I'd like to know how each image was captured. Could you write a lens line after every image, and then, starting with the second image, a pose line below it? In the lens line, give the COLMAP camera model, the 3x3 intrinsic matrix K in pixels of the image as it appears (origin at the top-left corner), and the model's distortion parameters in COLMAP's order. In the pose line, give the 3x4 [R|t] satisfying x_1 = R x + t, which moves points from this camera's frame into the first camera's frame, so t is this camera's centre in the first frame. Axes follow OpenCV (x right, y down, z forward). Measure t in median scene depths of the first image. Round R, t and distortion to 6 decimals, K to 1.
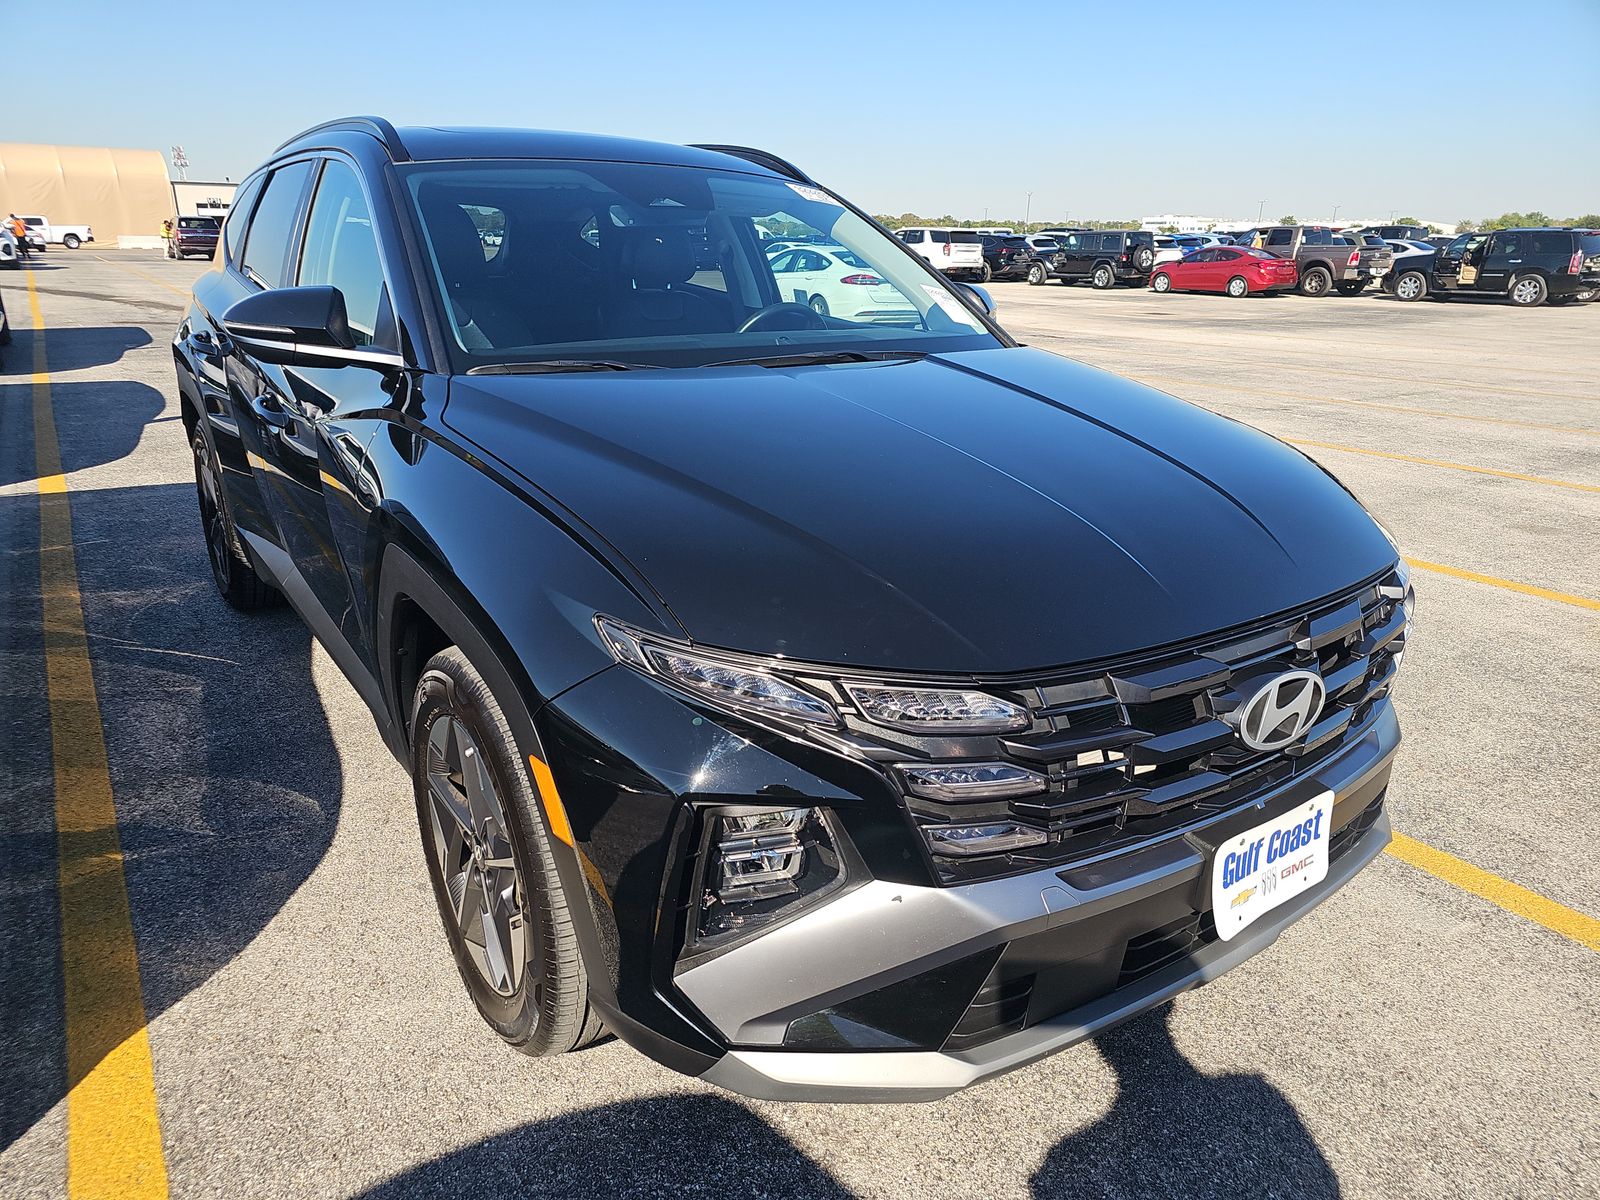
lens RADIAL K [[1069.1, 0, 800.0], [0, 1069.1, 600.0], [0, 0, 1]] dist [0.032489, -0.001334]
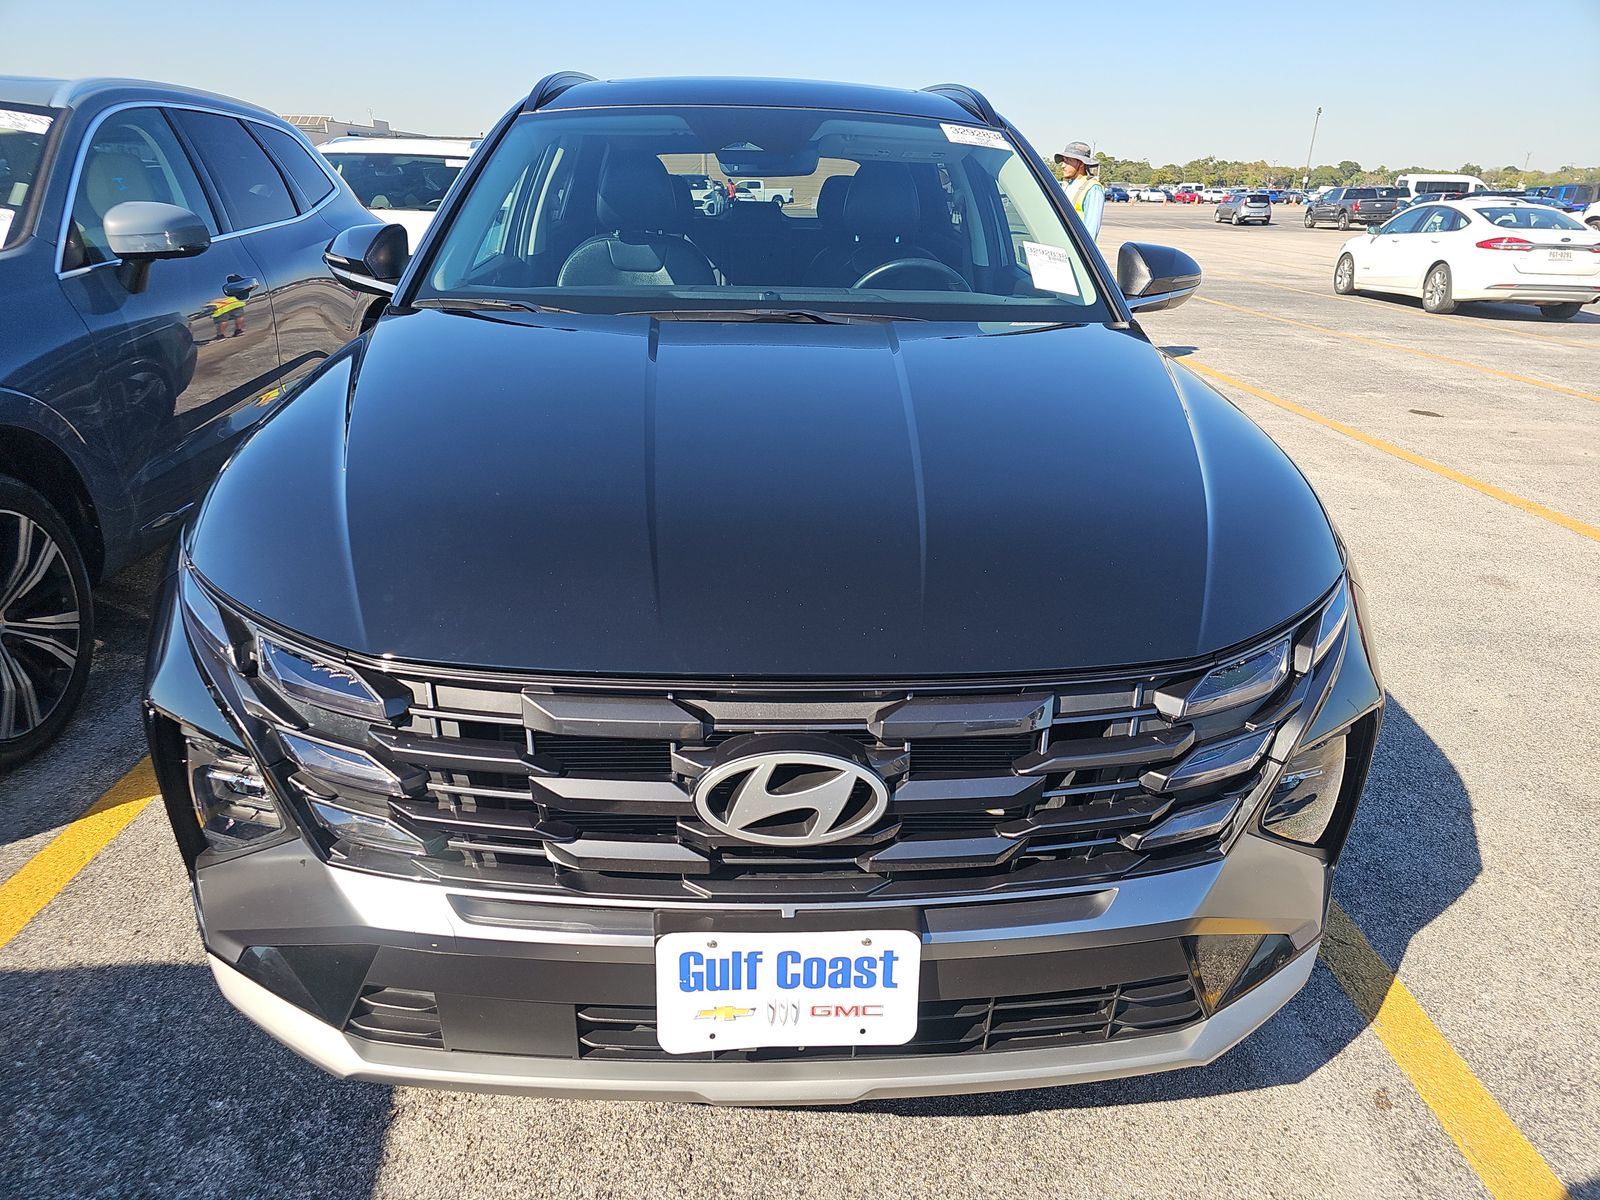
lens RADIAL K [[1069.1, 0, 800.0], [0, 1069.1, 600.0], [0, 0, 1]] dist [0.032489, -0.001334]
pose [[0.837617, 0.194810, -0.510340, 0.768920], [-0.177518, 0.980614, 0.082968, -0.095888], [0.516609, 0.021099, 0.855961, 0.326425]]
